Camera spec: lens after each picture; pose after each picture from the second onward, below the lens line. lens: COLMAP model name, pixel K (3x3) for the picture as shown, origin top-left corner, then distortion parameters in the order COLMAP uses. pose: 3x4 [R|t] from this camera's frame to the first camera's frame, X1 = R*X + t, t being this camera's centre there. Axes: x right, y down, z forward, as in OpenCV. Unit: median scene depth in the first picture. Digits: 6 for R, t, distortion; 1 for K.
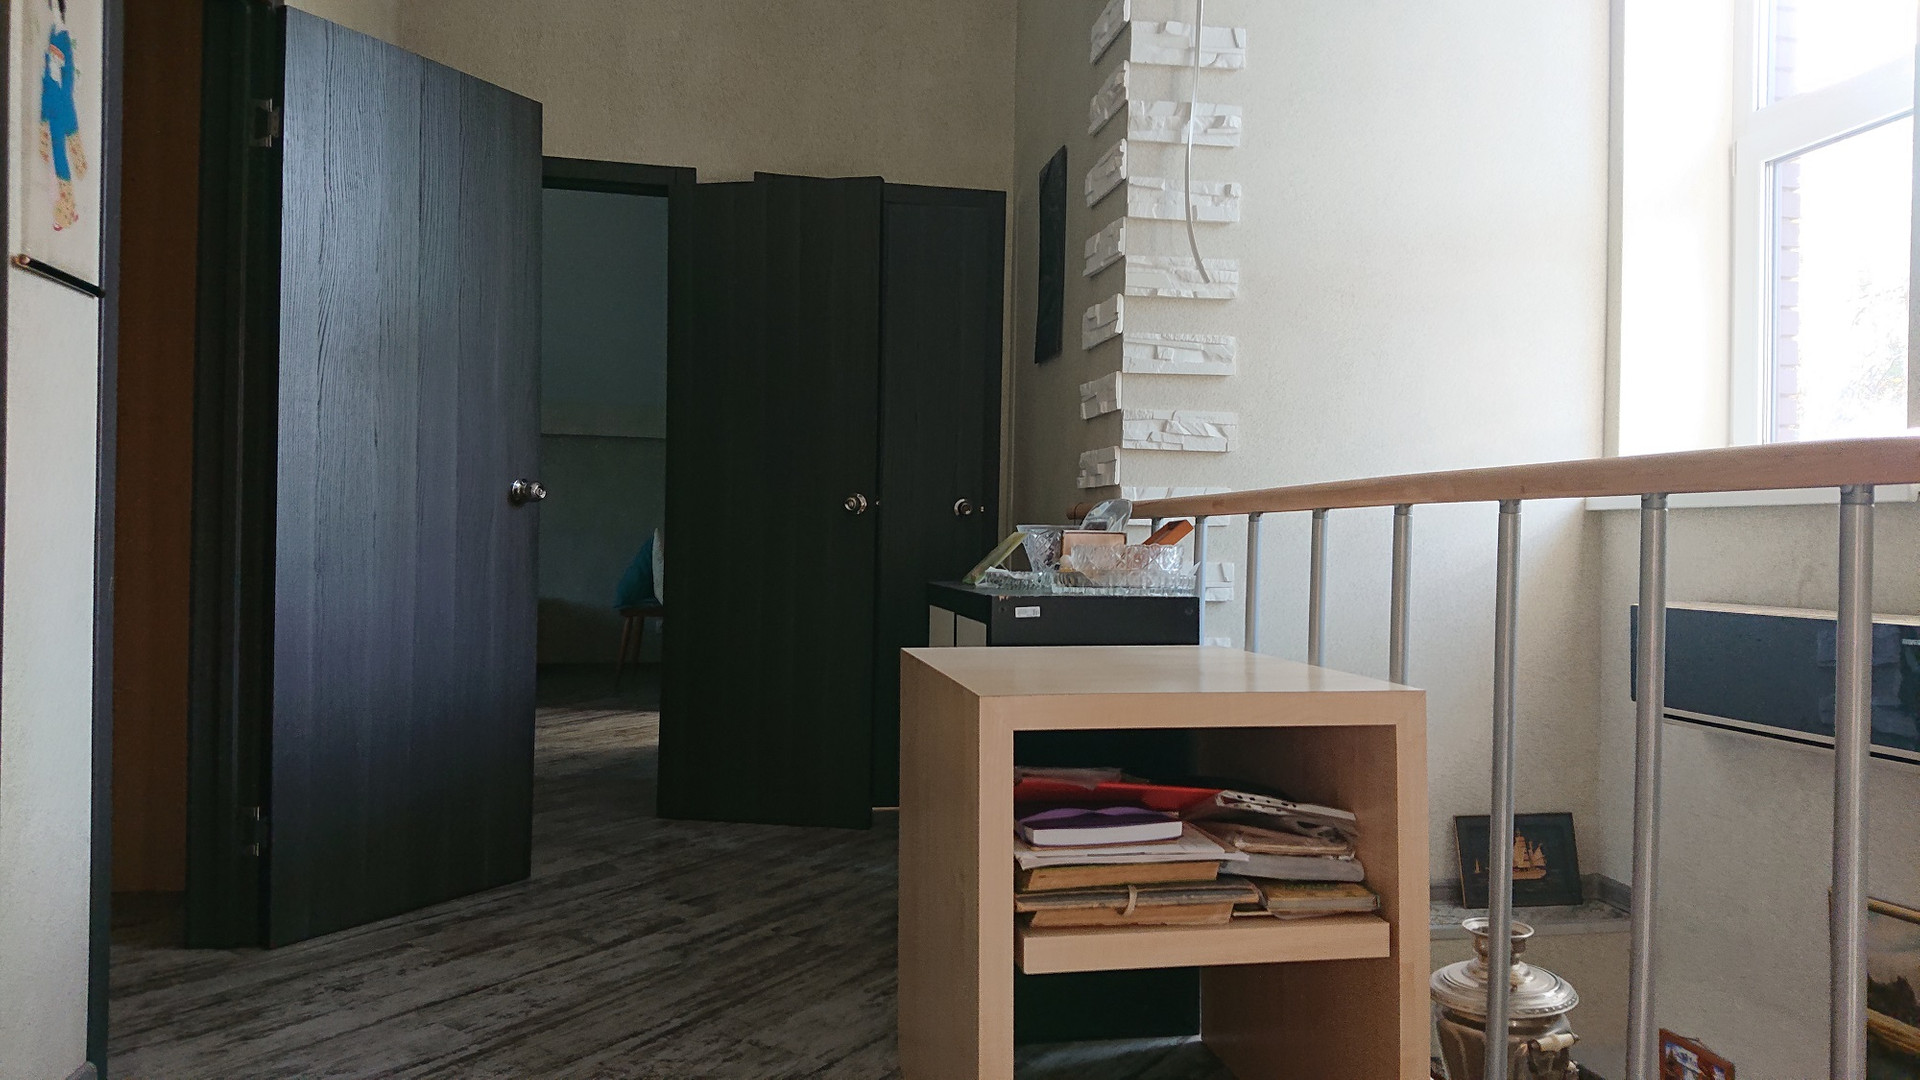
lens RADIAL K [[1335.1, 0, 960.0], [0, 1335.1, 540.0], [0, 0, 1]] dist [0.144593, -0.100097]
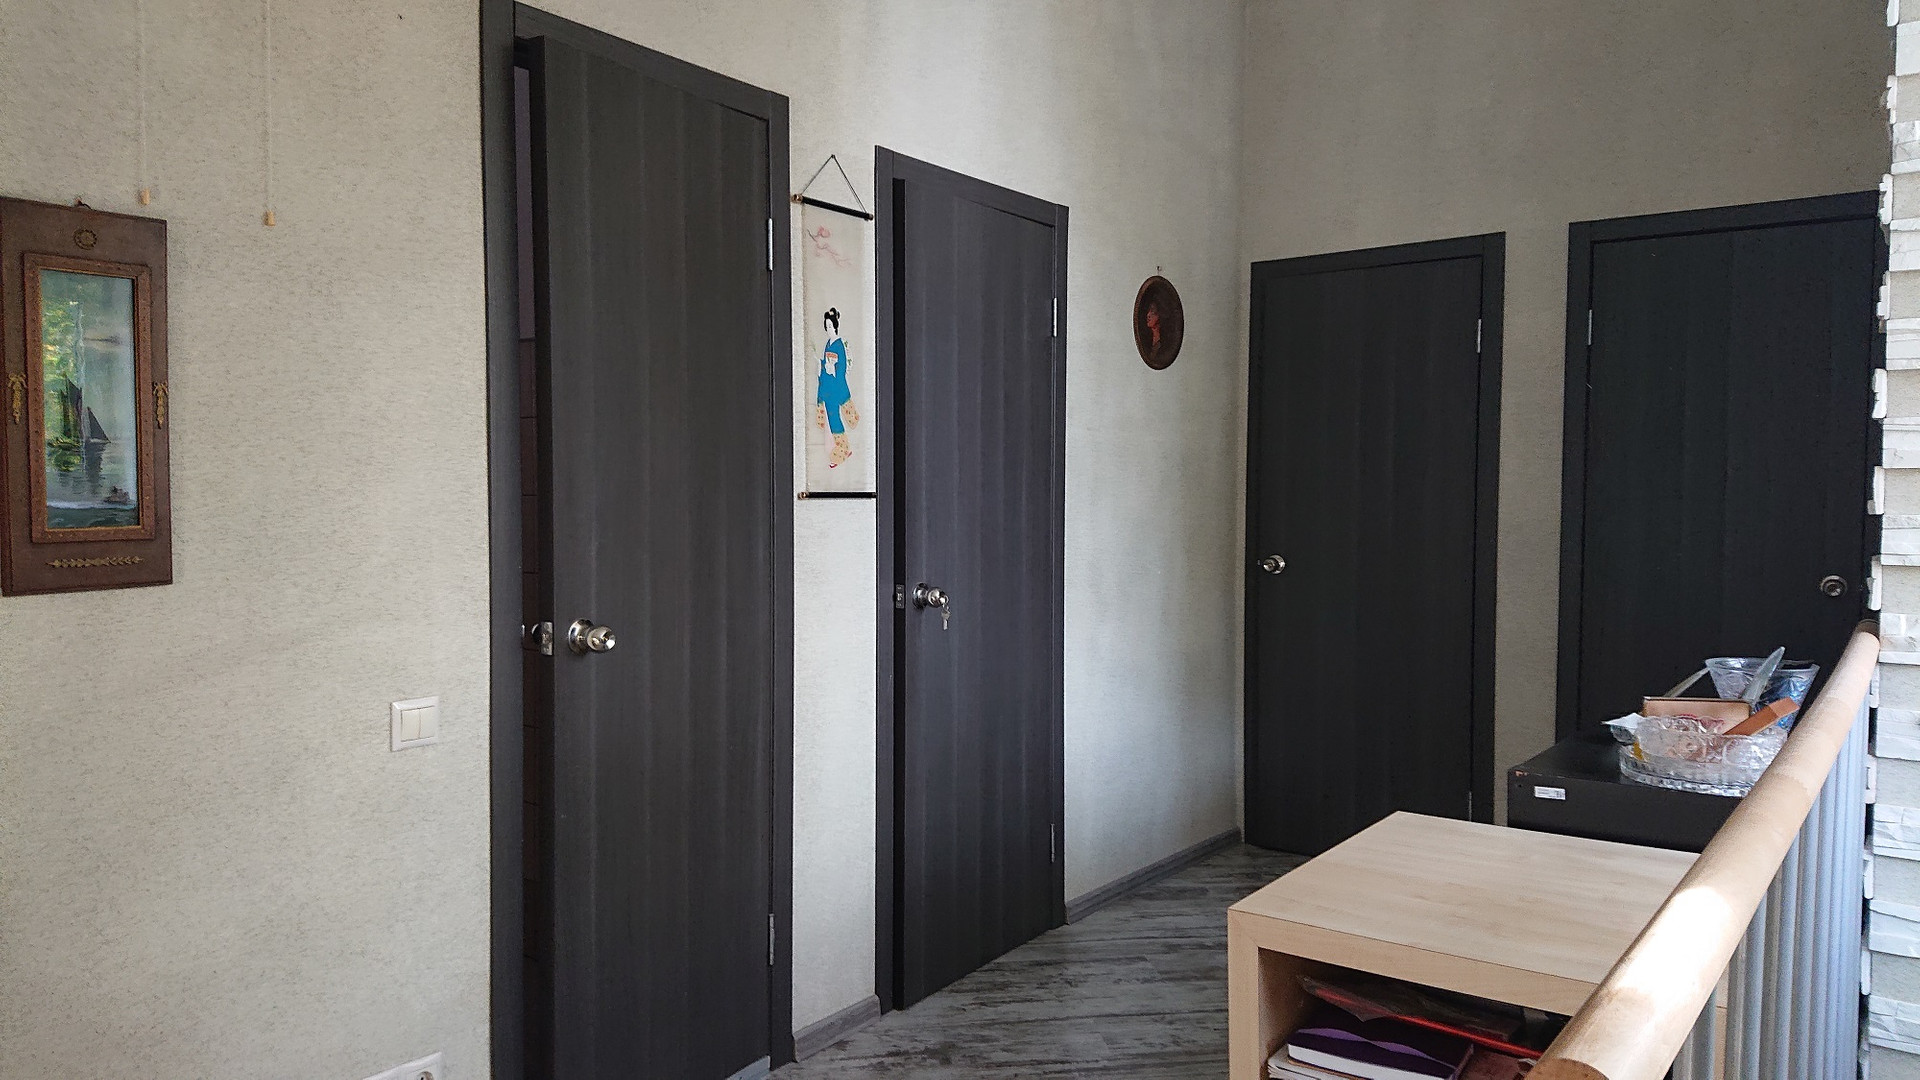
lens RADIAL K [[1335.1, 0, 960.0], [0, 1335.1, 540.0], [0, 0, 1]] dist [0.144593, -0.100097]
pose [[0.681527, 0.011389, -0.731704, 0.445339], [0.012813, 0.999540, 0.027492, -0.142100], [0.731681, -0.028111, 0.681068, 0.054842]]
